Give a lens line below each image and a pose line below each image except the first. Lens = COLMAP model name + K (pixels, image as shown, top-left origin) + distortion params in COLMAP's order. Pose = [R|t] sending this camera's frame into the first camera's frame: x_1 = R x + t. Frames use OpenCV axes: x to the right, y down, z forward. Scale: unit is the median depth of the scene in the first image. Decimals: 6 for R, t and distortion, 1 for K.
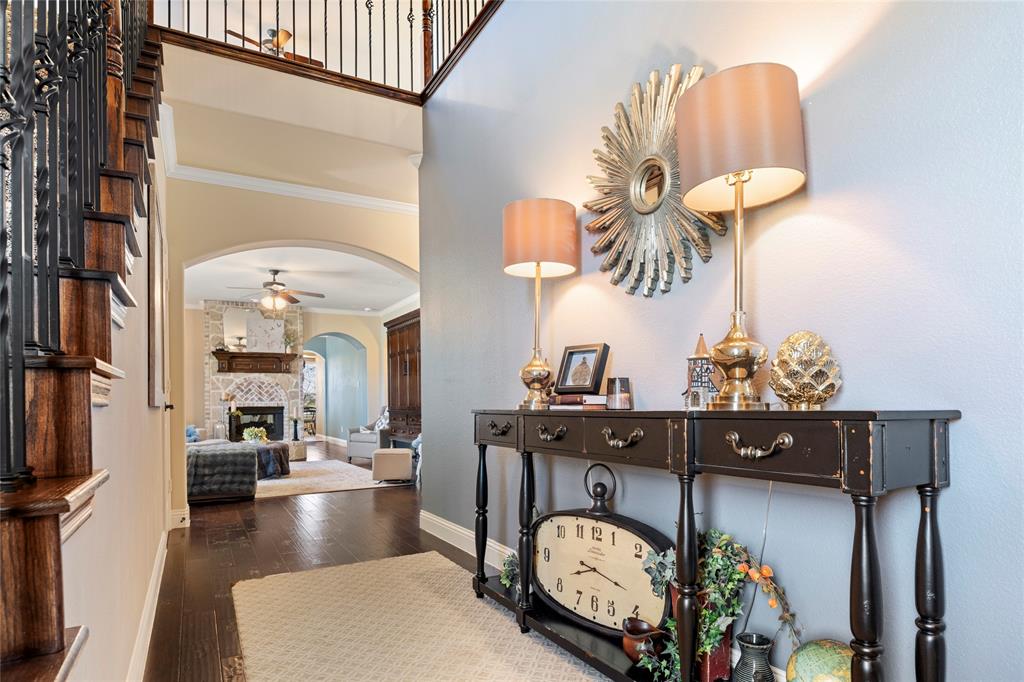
lens RADIAL K [[555.5, 0, 506.5], [0, 555.5, 399.0], [0, 0, 1]] dist [-0.001001, -0.006565]
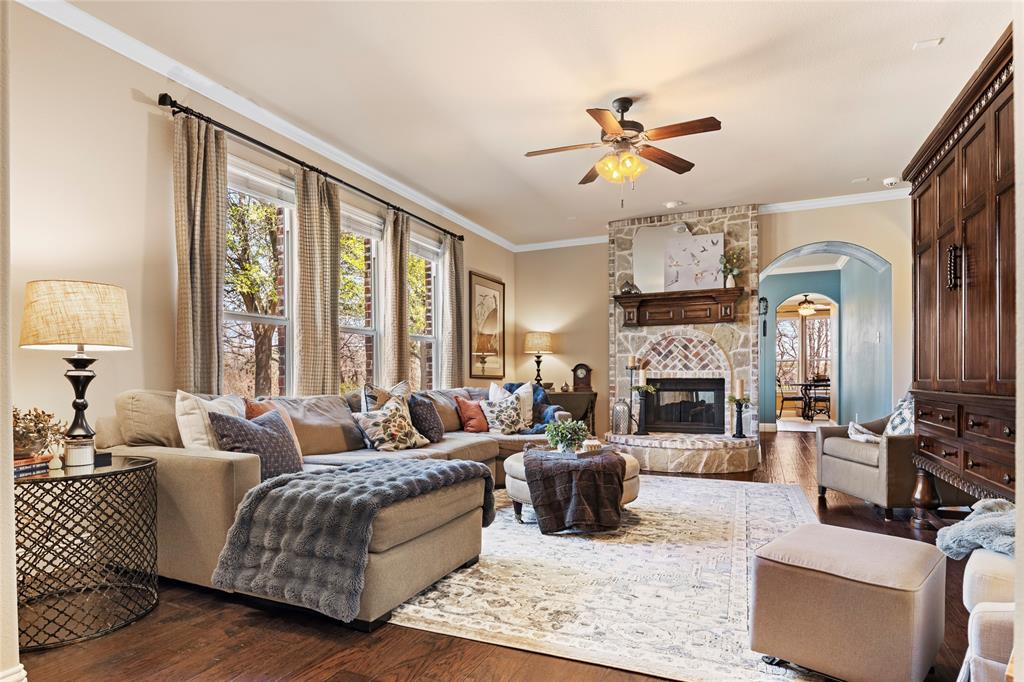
lens RADIAL K [[555.5, 0, 508.9], [0, 555.5, 385.1], [0, 0, 1]] dist [-0.001001, -0.006565]
pose [[0.596013, 0.016764, -0.802800, -0.061972], [0.004417, 0.999698, 0.024155, 0.005400], [0.802963, -0.017943, 0.595759, 0.485677]]
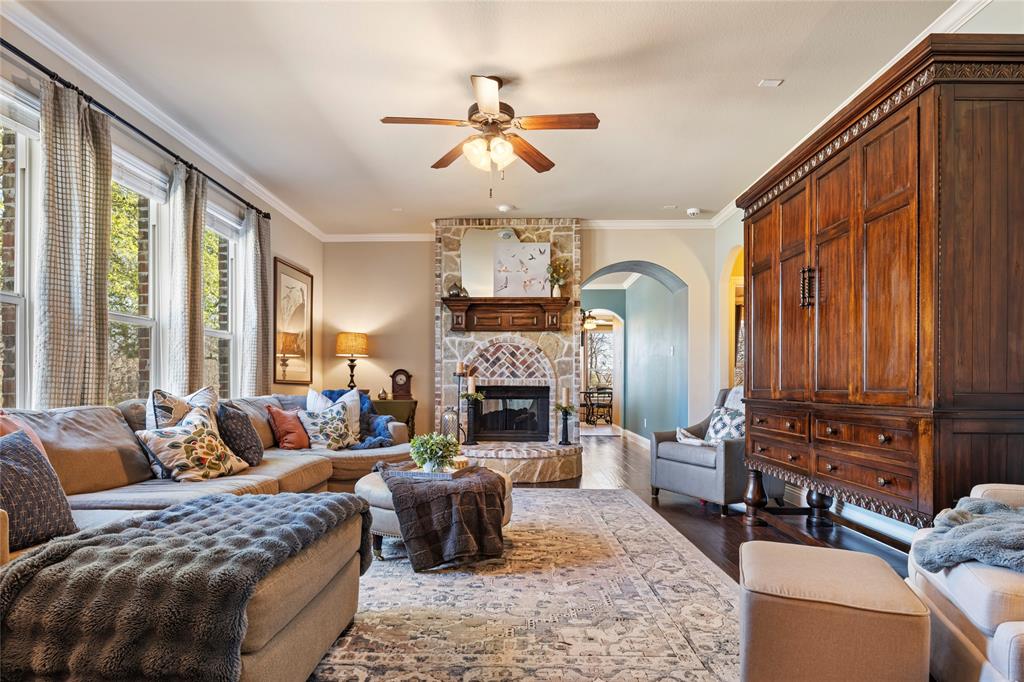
lens RADIAL K [[555.5, 0, 508.0], [0, 555.5, 387.1], [0, 0, 1]] dist [-0.001001, -0.006565]
pose [[0.857443, 0.016002, -0.514329, -0.135443], [-0.009546, 0.999839, 0.015194, 0.005699], [0.514490, -0.008119, 0.857458, 0.485661]]
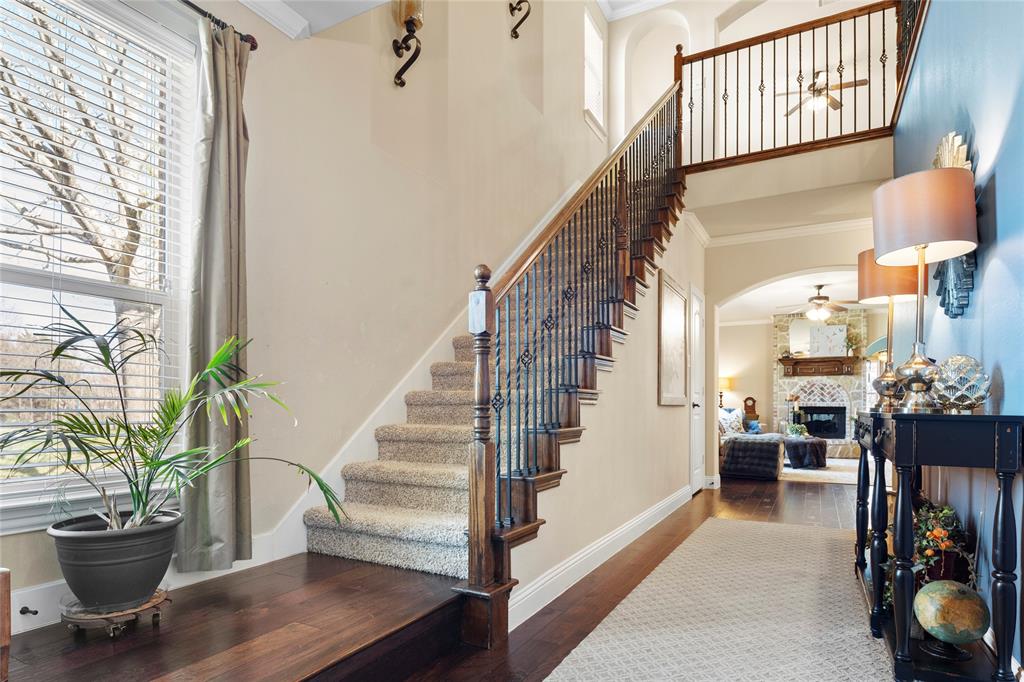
lens RADIAL K [[555.5, 0, 518.7], [0, 555.5, 405.1], [0, 0, 1]] dist [-0.001001, -0.006565]
pose [[0.538266, 0.014195, -0.842655, 0.159857], [-0.004224, 0.999891, 0.014146, -0.002479], [0.842764, -0.004055, 0.538268, -0.091501]]
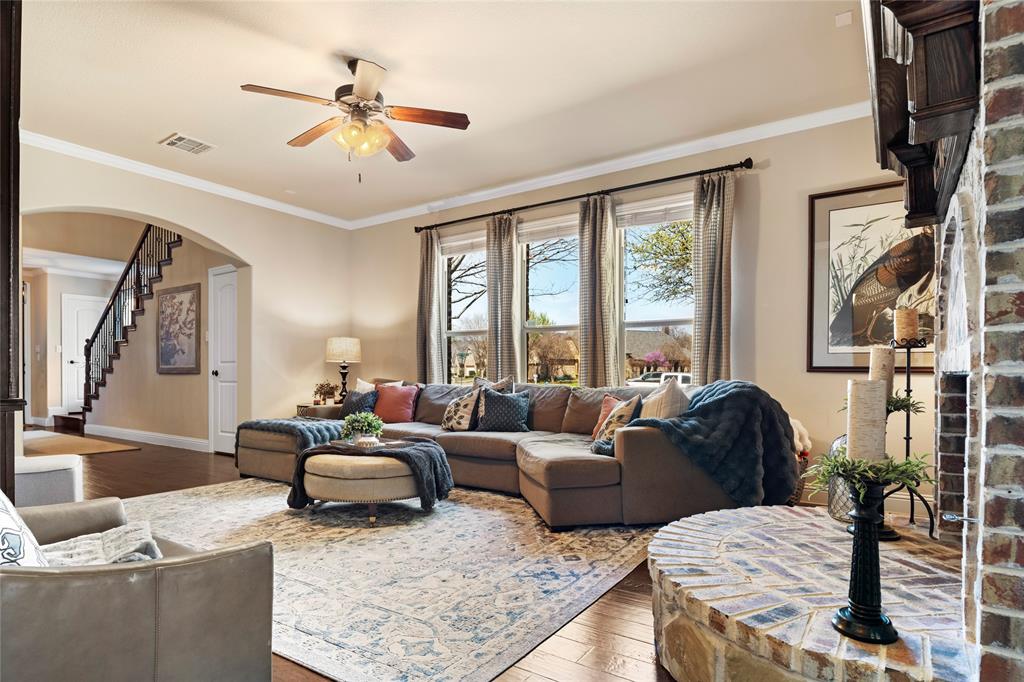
lens RADIAL K [[555.5, 0, 506.5], [0, 555.5, 372.4], [0, 0, 1]] dist [-0.001001, -0.006565]
pose [[-0.895916, 0.013560, -0.444017, -0.252228], [0.015848, 0.999873, -0.001443, 0.010691], [0.443941, -0.008330, -0.896017, 1.132015]]
